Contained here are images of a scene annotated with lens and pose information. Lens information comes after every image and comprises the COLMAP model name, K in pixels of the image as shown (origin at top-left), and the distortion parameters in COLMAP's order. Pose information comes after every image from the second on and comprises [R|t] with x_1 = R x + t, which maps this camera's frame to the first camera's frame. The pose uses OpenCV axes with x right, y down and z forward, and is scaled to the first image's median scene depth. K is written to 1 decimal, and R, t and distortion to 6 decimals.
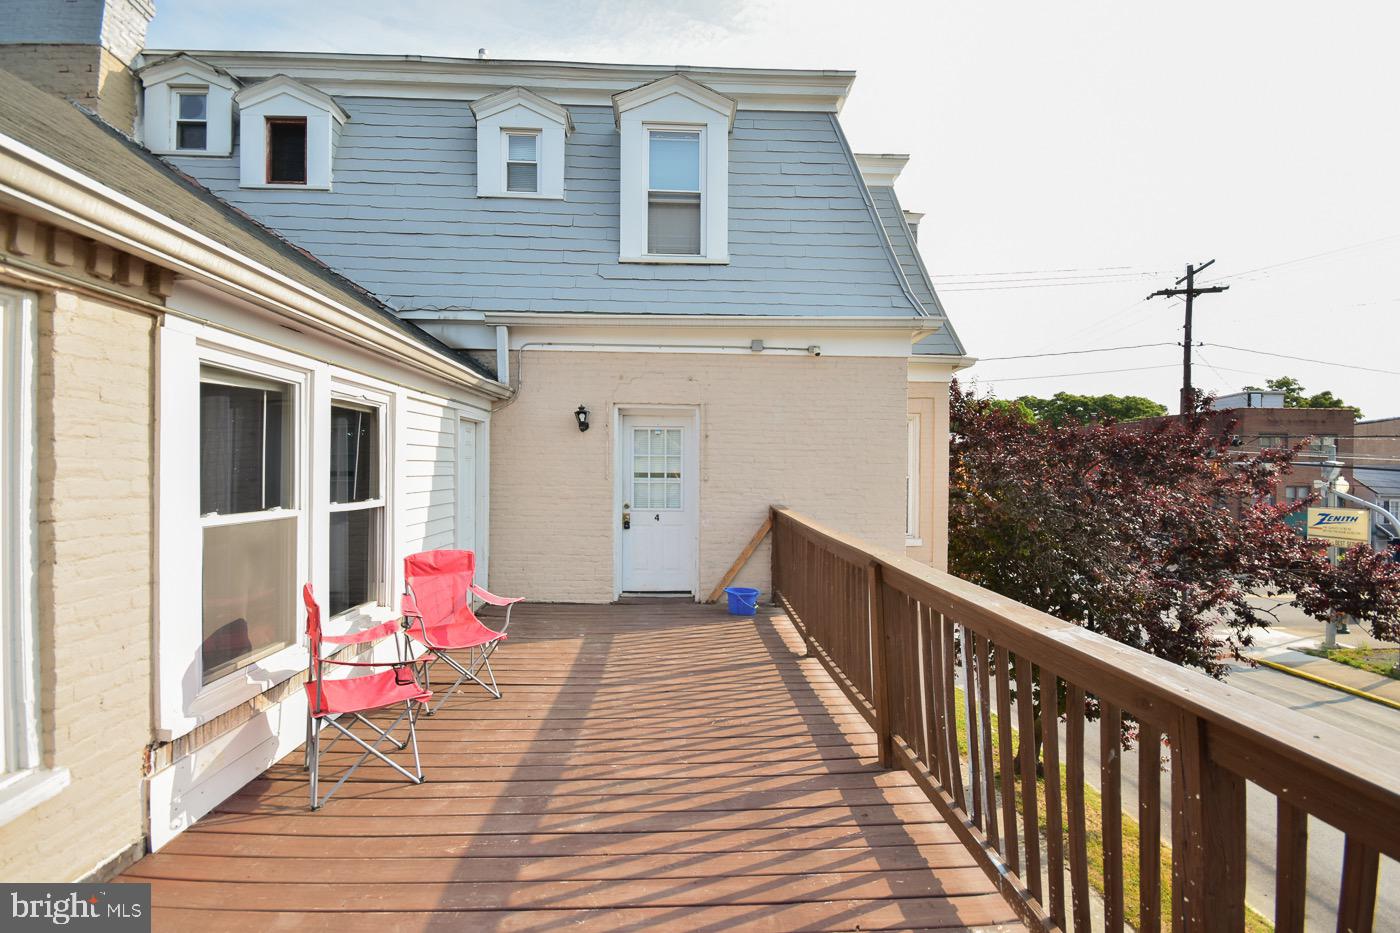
lens RADIAL K [[622.7, 0, 702.2], [0, 622.7, 460.7], [0, 0, 1]] dist [0.005445, -0.009030]
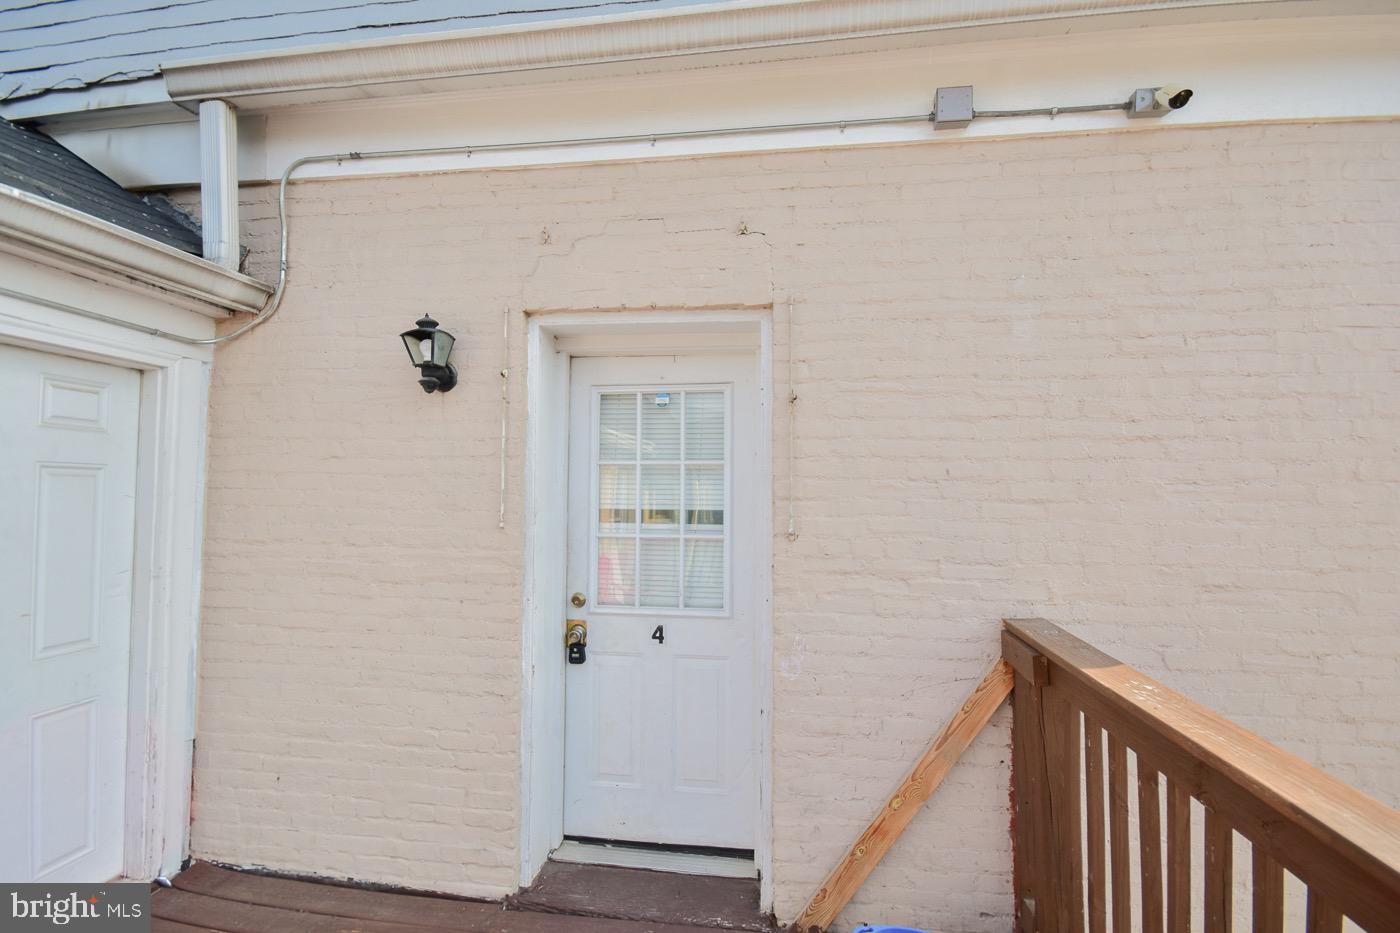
lens RADIAL K [[622.7, 0, 704.0], [0, 622.7, 470.8], [0, 0, 1]] dist [0.005445, -0.009030]
pose [[0.983216, -0.006873, -0.182316, 0.020498], [0.002307, 0.999679, -0.025244, 0.006114], [0.182431, 0.024400, 0.982916, 0.671908]]
